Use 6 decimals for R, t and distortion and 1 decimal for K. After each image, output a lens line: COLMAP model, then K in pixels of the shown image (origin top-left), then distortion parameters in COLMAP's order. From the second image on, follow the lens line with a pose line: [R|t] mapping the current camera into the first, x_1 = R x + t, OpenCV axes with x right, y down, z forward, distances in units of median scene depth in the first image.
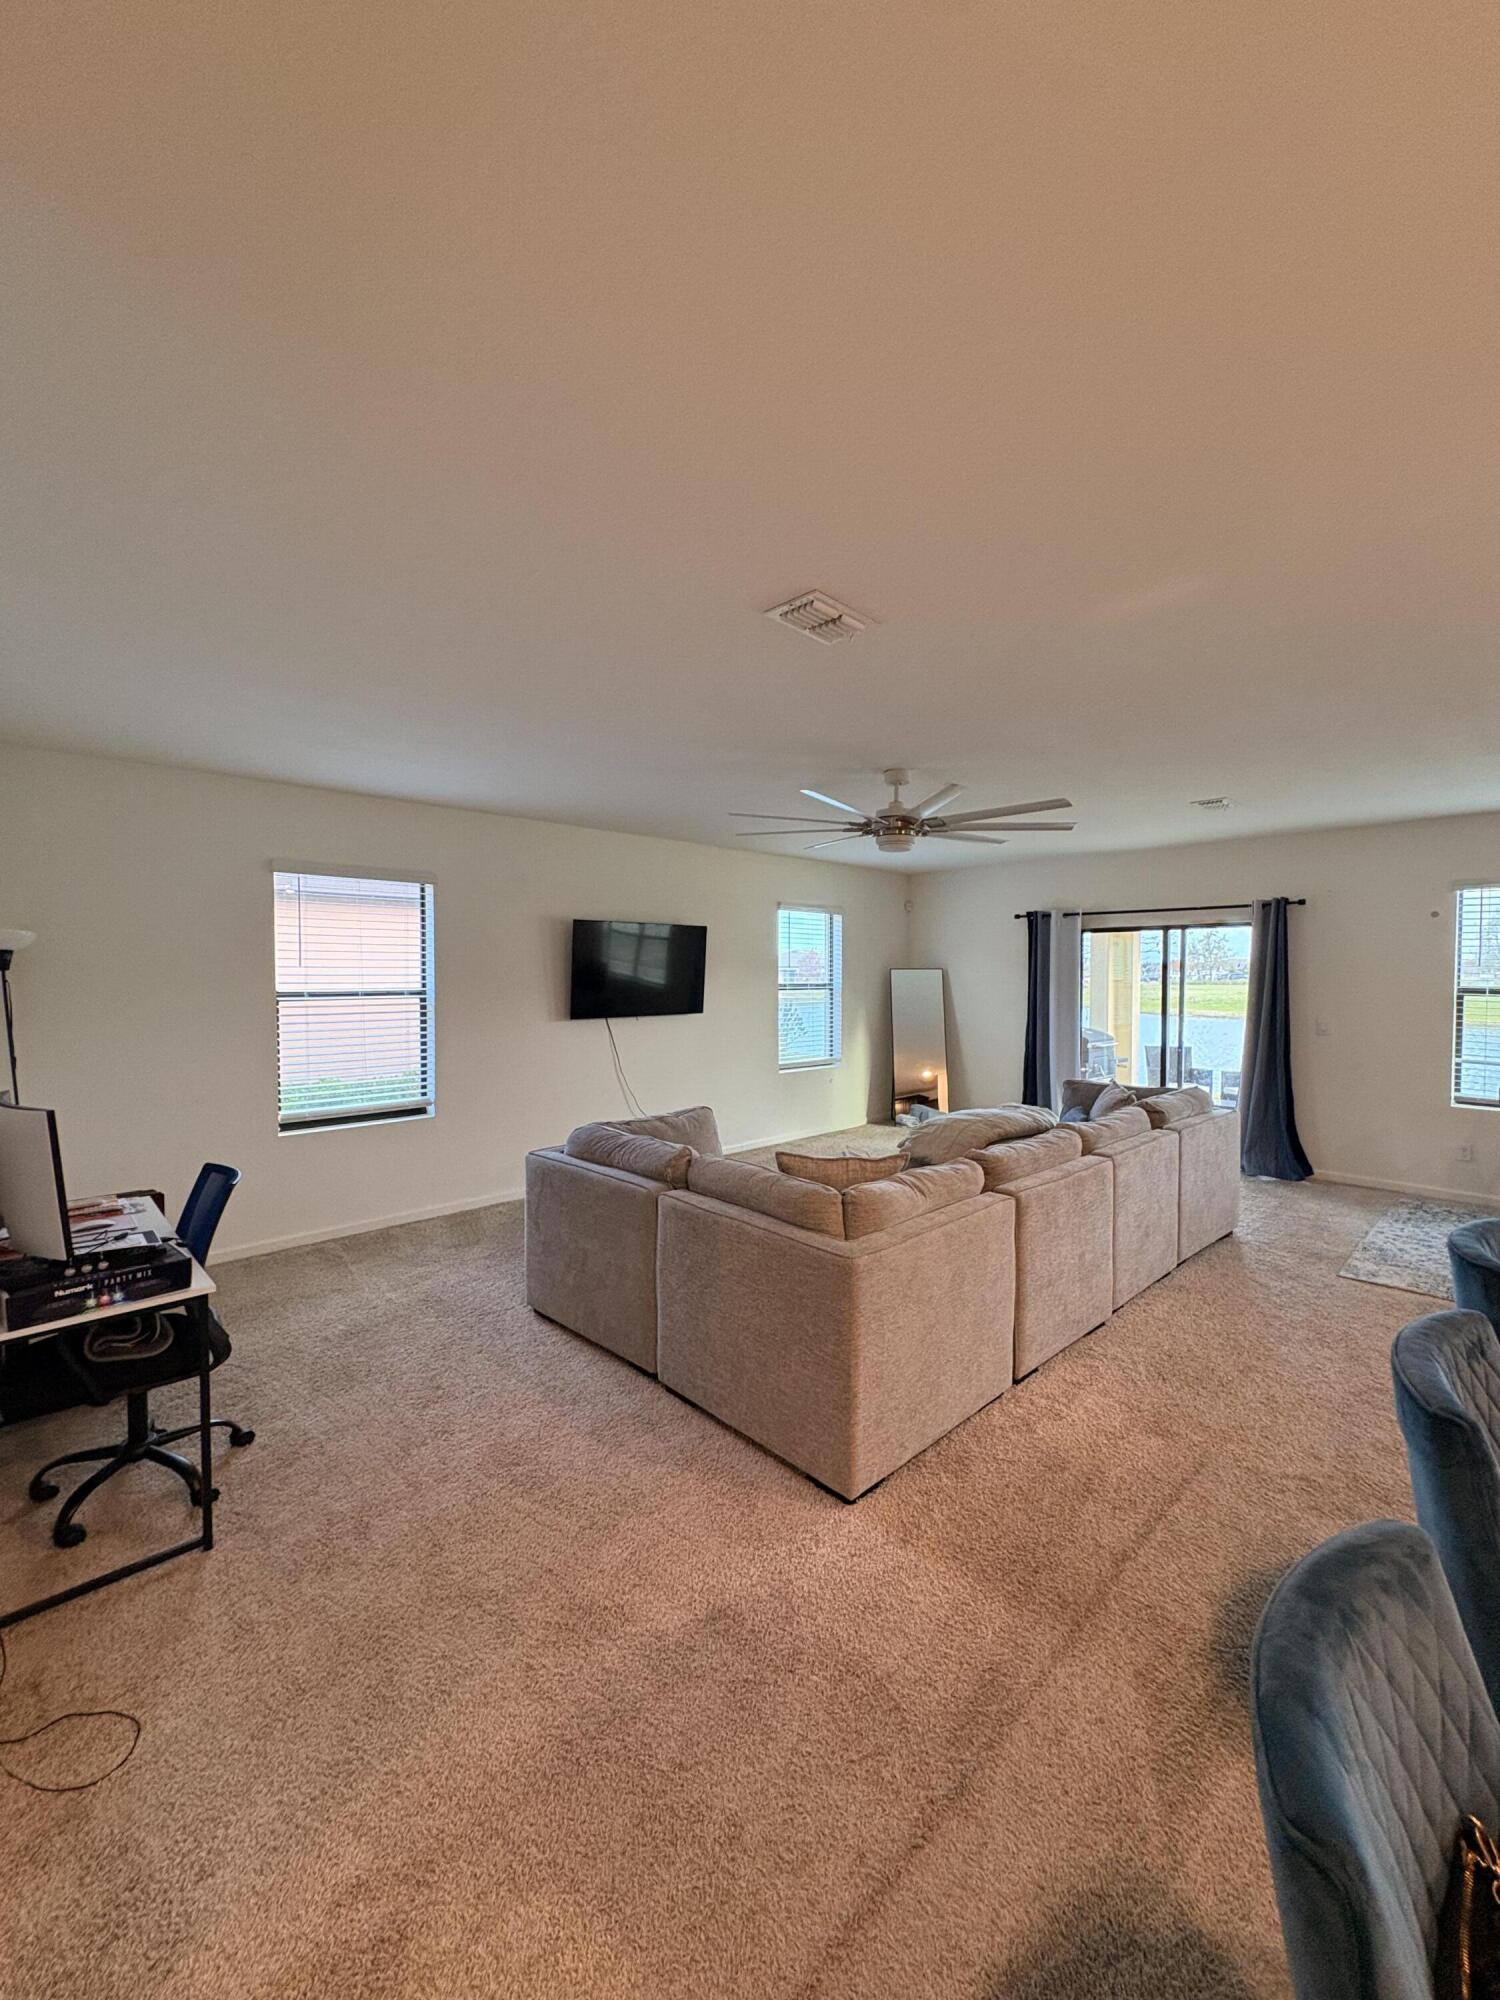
lens RADIAL K [[794.5, 0, 743.2], [0, 794.5, 993.9], [0, 0, 1]] dist [0.001021, 0.001133]
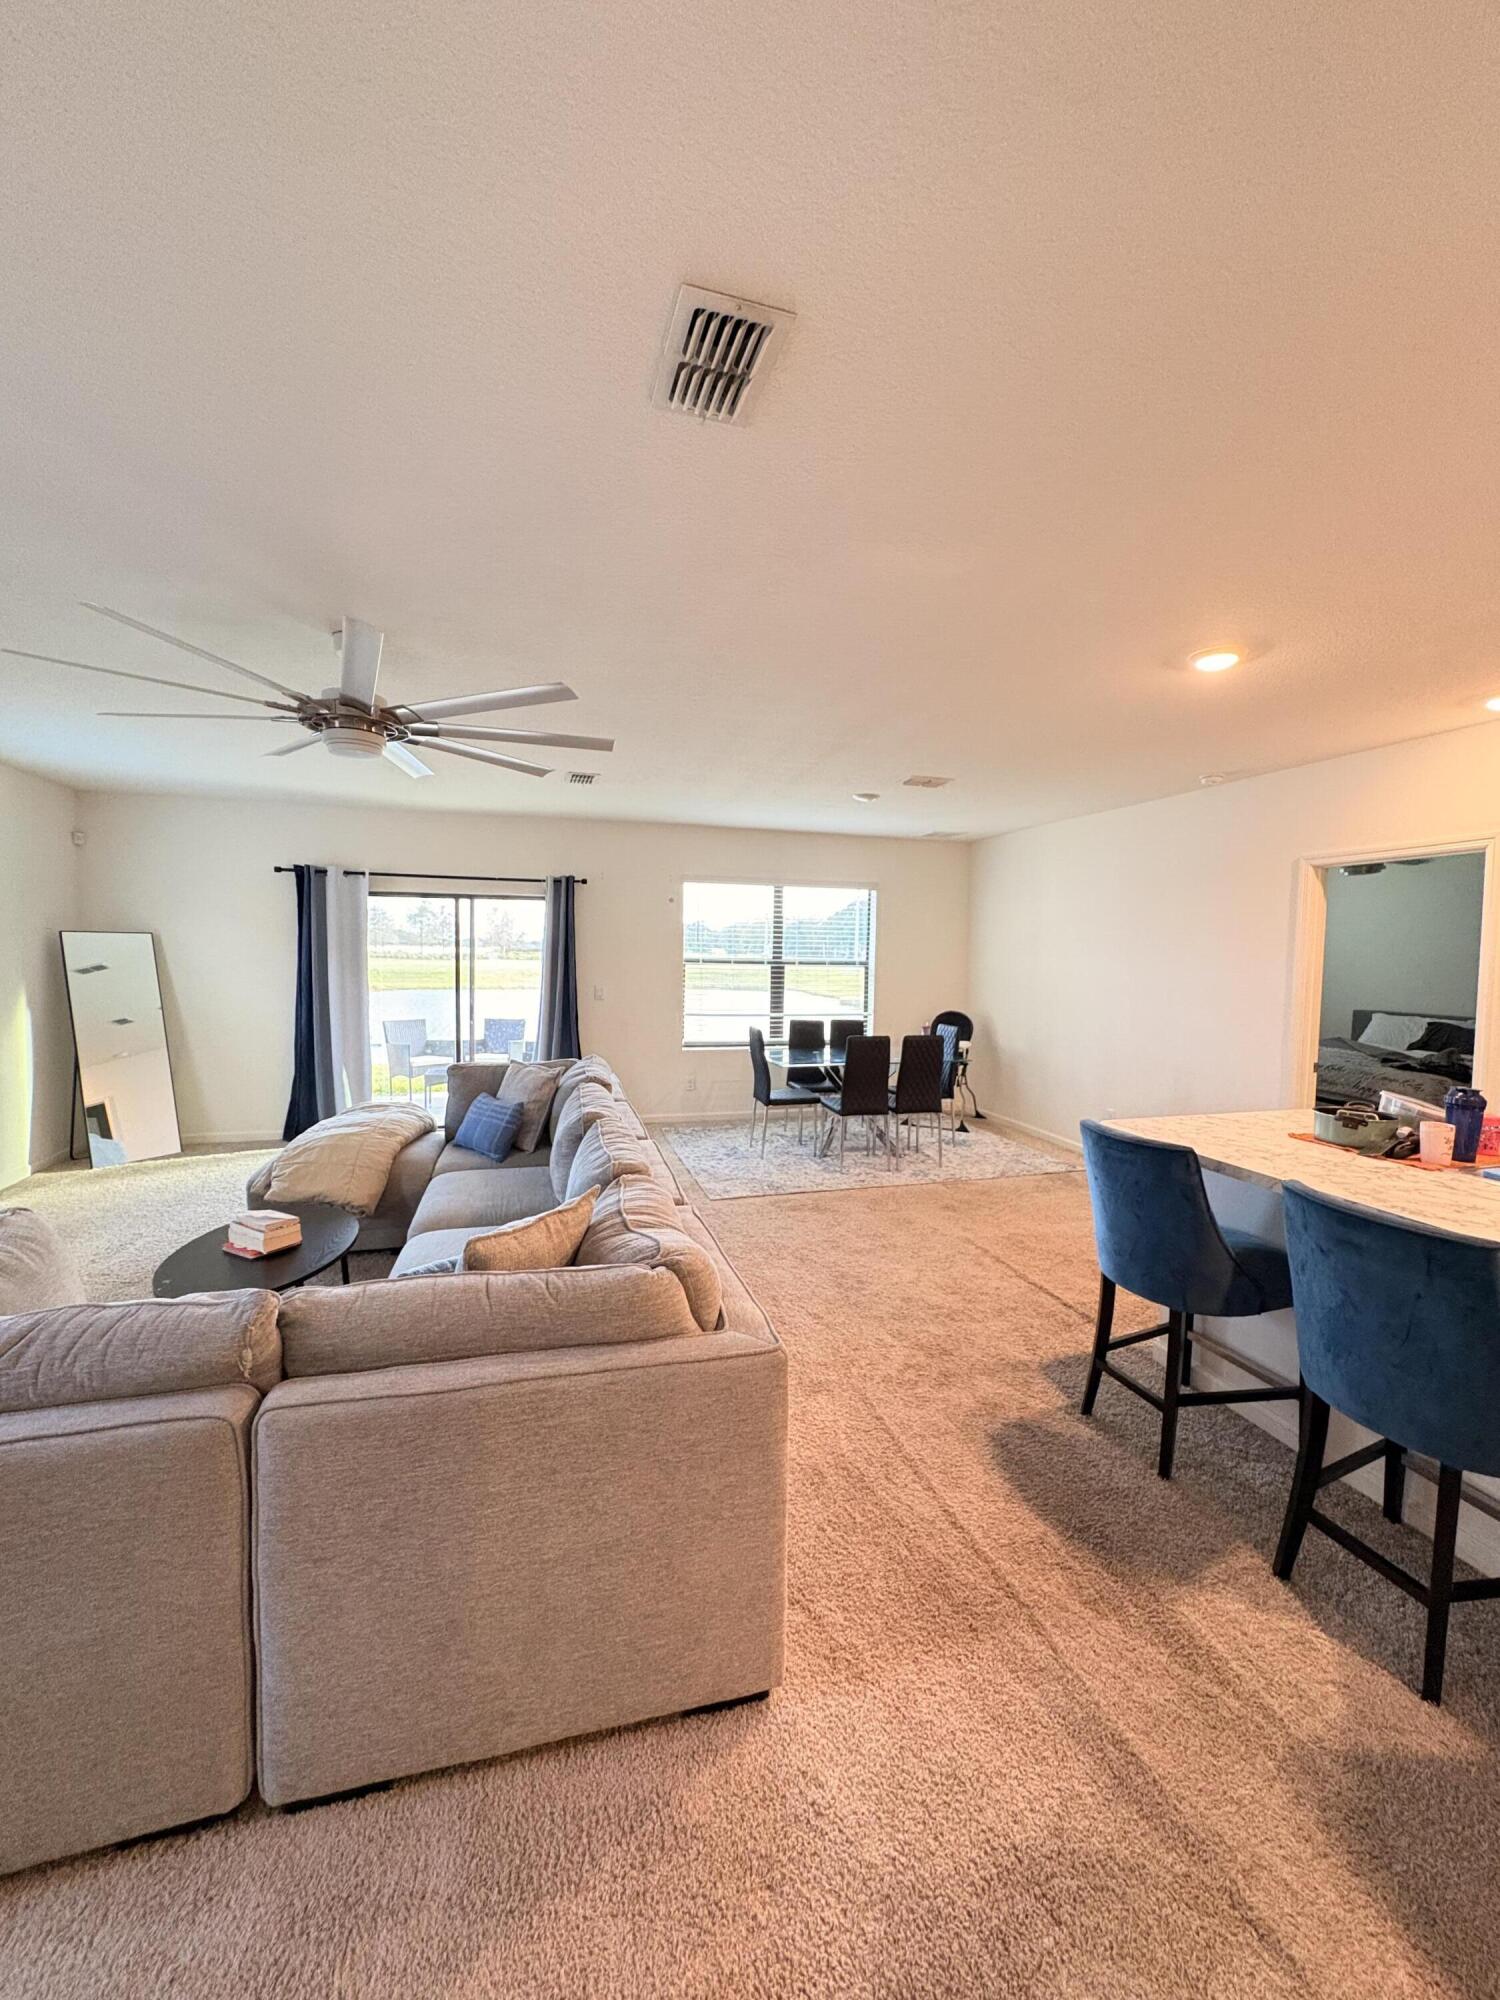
lens RADIAL K [[794.5, 0, 755.1], [0, 794.5, 1004.0], [0, 0, 1]] dist [0.001021, 0.001133]
pose [[0.465321, -0.050383, 0.883707, -0.176106], [0.009220, 0.998600, 0.052079, -0.000551], [-0.885094, -0.016086, 0.465134, 0.265354]]
